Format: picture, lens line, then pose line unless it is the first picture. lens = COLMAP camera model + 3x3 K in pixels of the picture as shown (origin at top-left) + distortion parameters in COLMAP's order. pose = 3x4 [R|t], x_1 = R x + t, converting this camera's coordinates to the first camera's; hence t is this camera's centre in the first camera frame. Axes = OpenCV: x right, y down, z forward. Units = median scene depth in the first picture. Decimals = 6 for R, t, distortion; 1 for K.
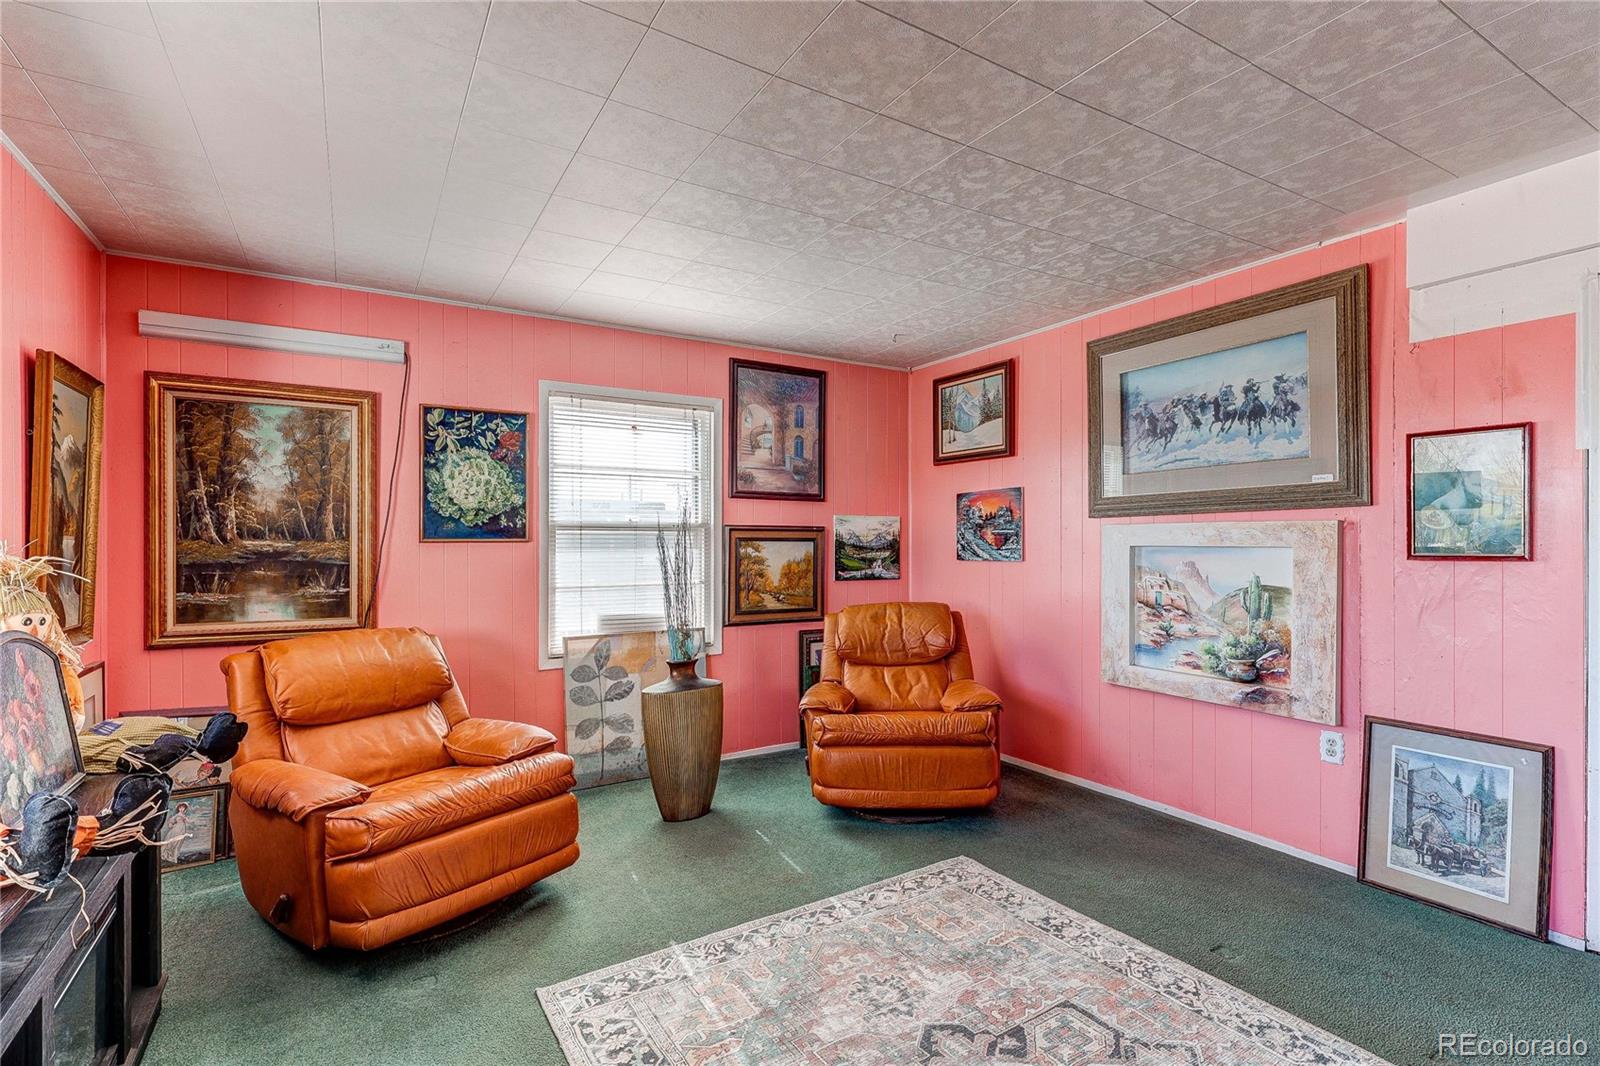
lens RADIAL K [[755.3, 0, 793.2], [0, 755.3, 539.1], [0, 0, 1]] dist [-0.006095, 0.001683]
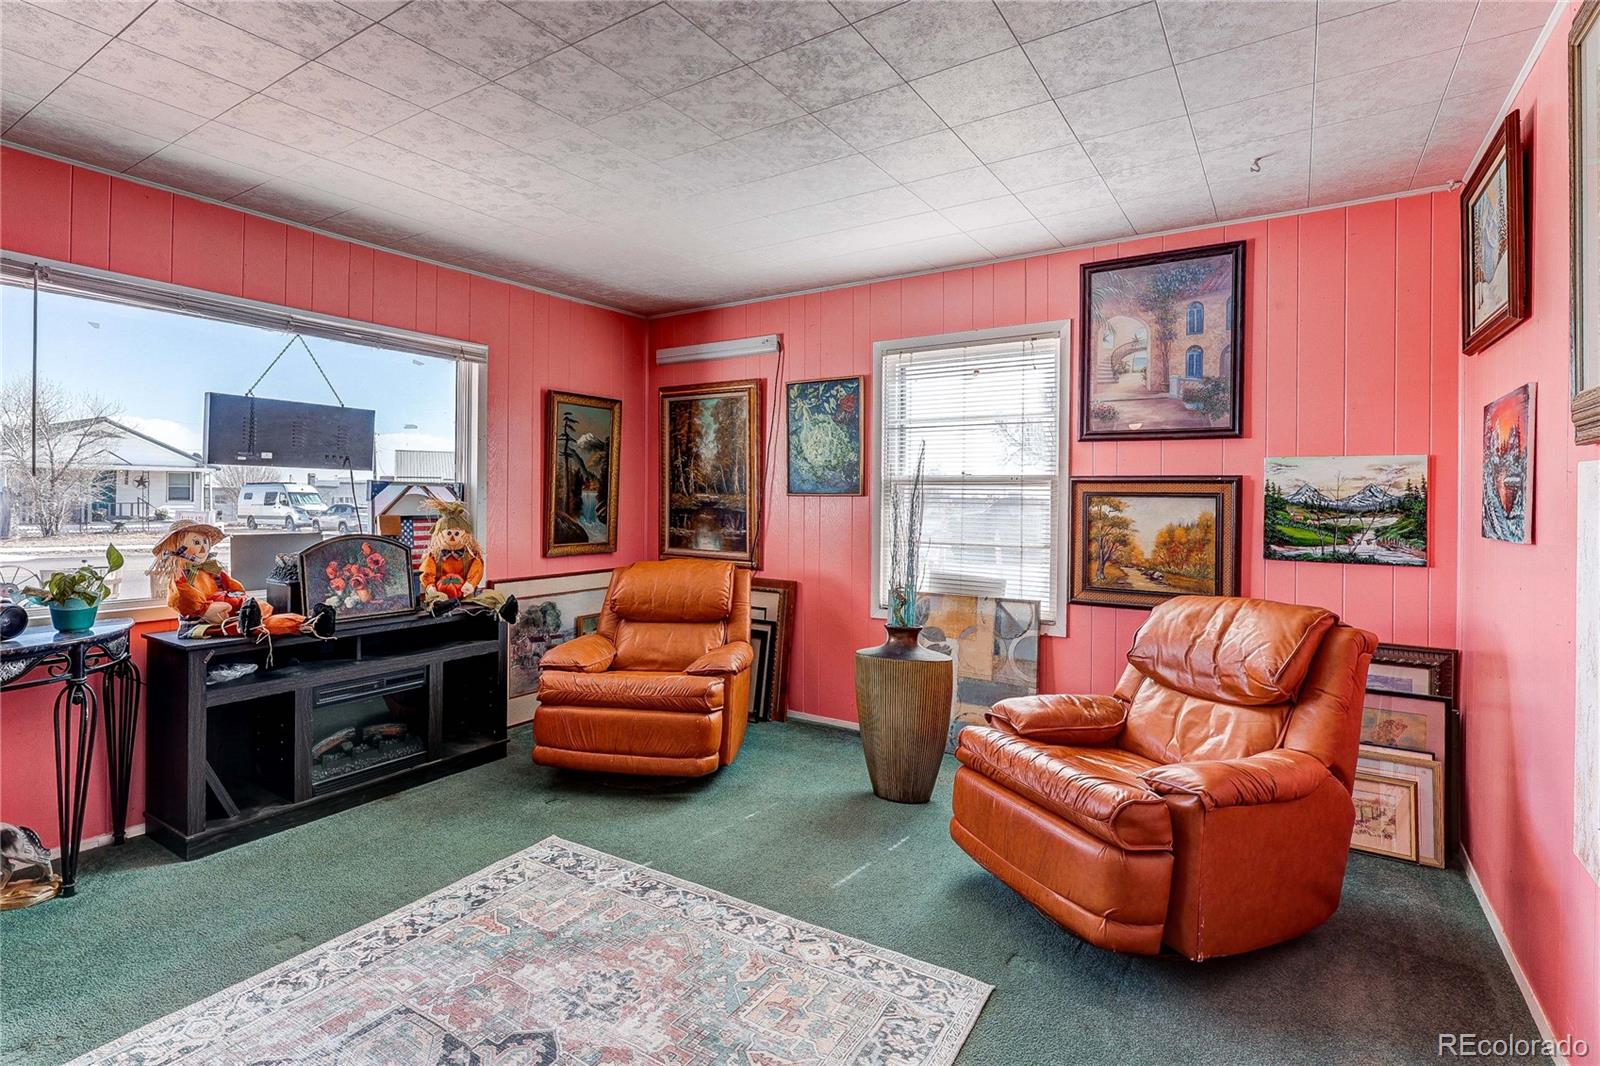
lens RADIAL K [[755.3, 0, 781.9], [0, 755.3, 488.4], [0, 0, 1]] dist [-0.006095, 0.001683]
pose [[0.438235, -0.003593, -0.898853, 0.552892], [-0.002871, 0.999981, -0.005397, -0.000789], [0.898856, 0.004945, 0.438217, 0.423282]]
